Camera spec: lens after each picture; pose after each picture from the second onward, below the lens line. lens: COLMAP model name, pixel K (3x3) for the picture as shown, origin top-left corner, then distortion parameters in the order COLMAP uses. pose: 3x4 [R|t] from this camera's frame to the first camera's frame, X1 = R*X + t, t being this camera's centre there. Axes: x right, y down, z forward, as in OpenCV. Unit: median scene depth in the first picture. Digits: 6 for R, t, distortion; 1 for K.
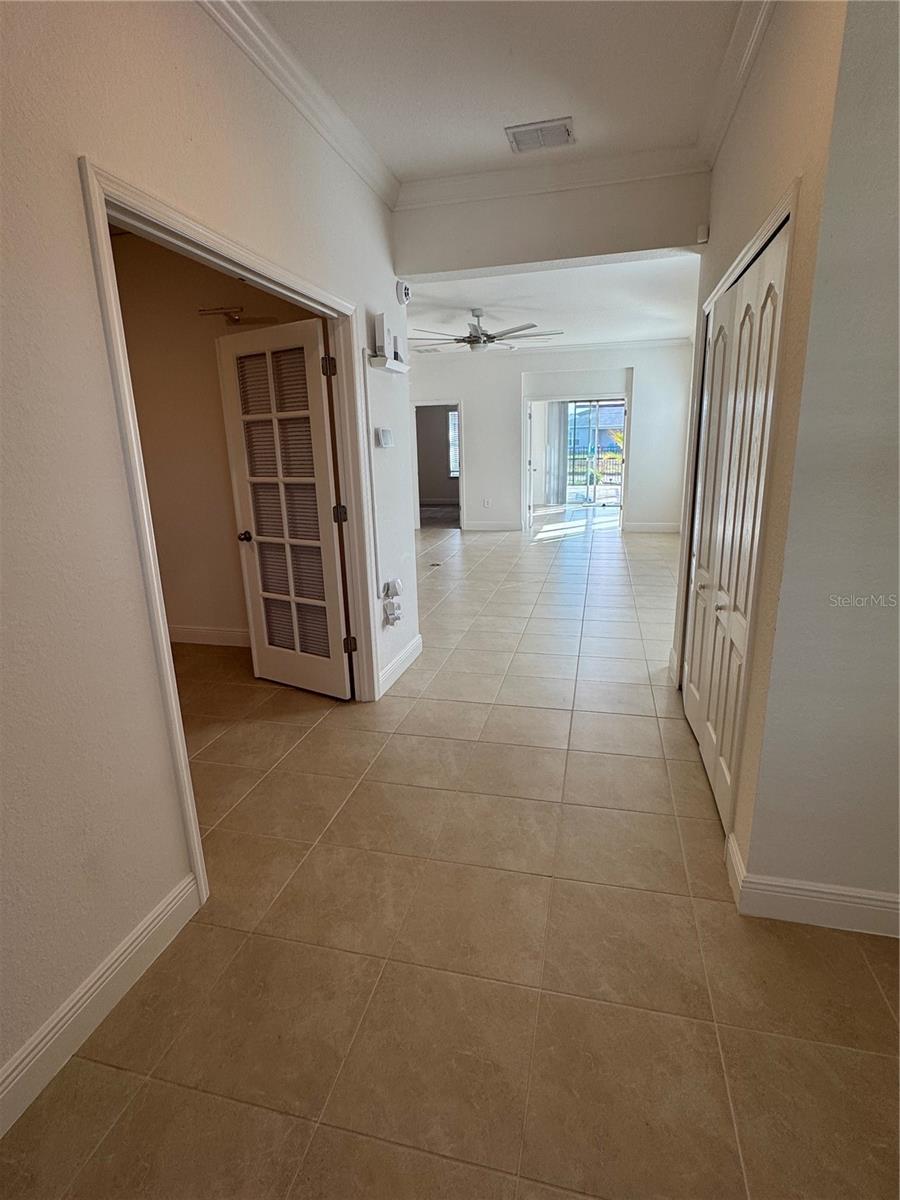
lens RADIAL K [[600.6, 0, 454.0], [0, 600.6, 605.3], [0, 0, 1]] dist [-0.002677, 0.000368]
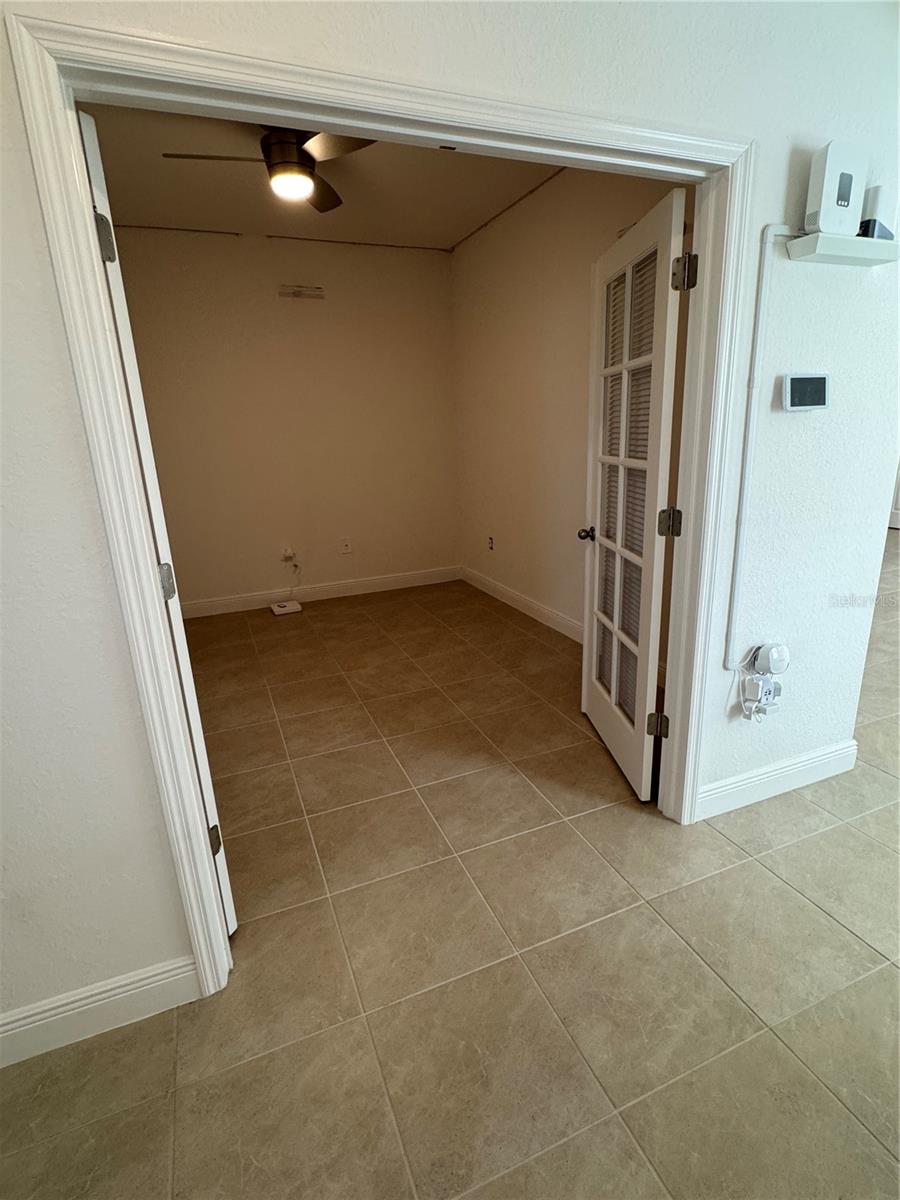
lens RADIAL K [[600.6, 0, 454.6], [0, 600.6, 602.9], [0, 0, 1]] dist [-0.002677, 0.000368]
pose [[0.589788, 0.231678, -0.773612, 0.164829], [-0.187160, 0.971096, 0.148132, -0.116546], [0.785571, 0.057423, 0.616102, 0.431140]]
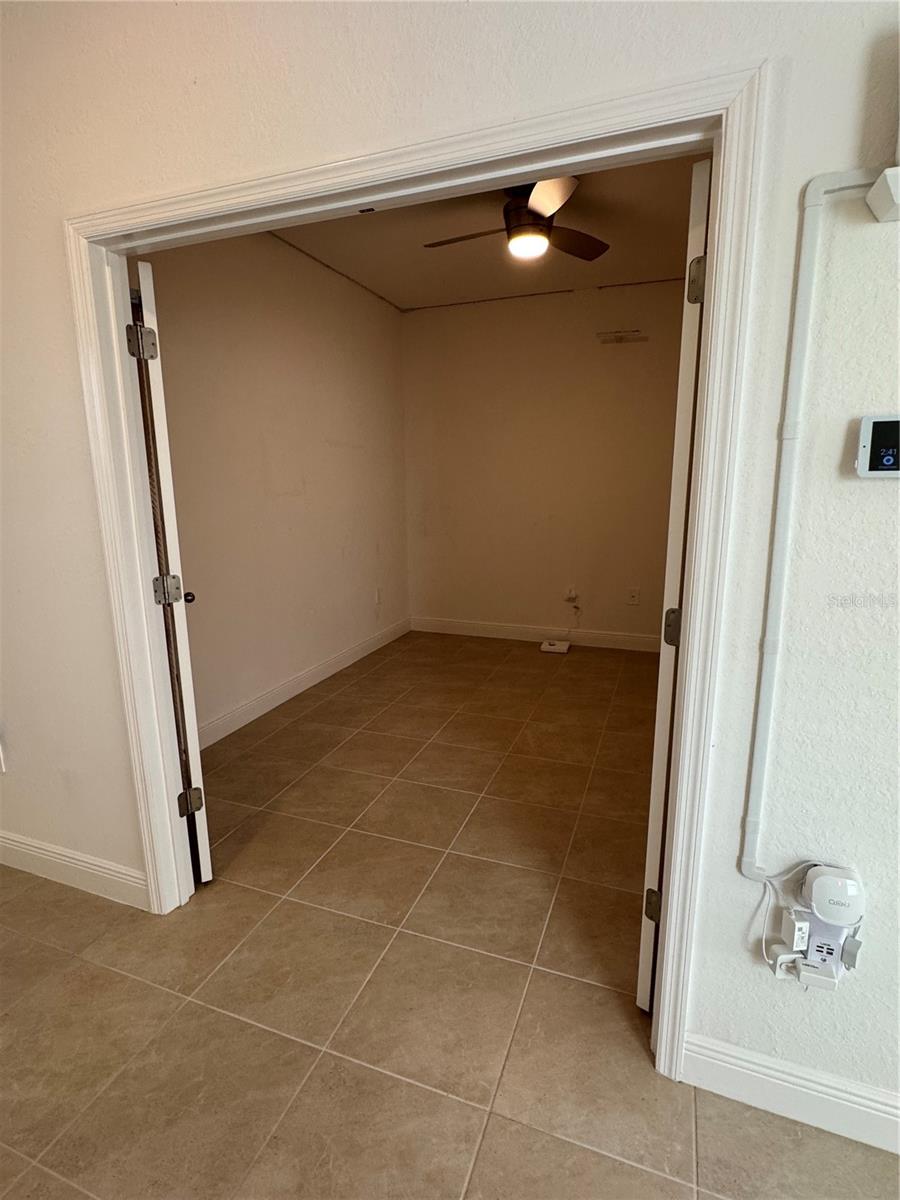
lens RADIAL K [[600.6, 0, 444.4], [0, 600.6, 602.4], [0, 0, 1]] dist [-0.002677, 0.000368]
pose [[-0.126690, 0.231634, -0.964518, 0.226844], [-0.247302, 0.934274, 0.256854, -0.226979], [0.960620, 0.271069, -0.061080, 0.819763]]
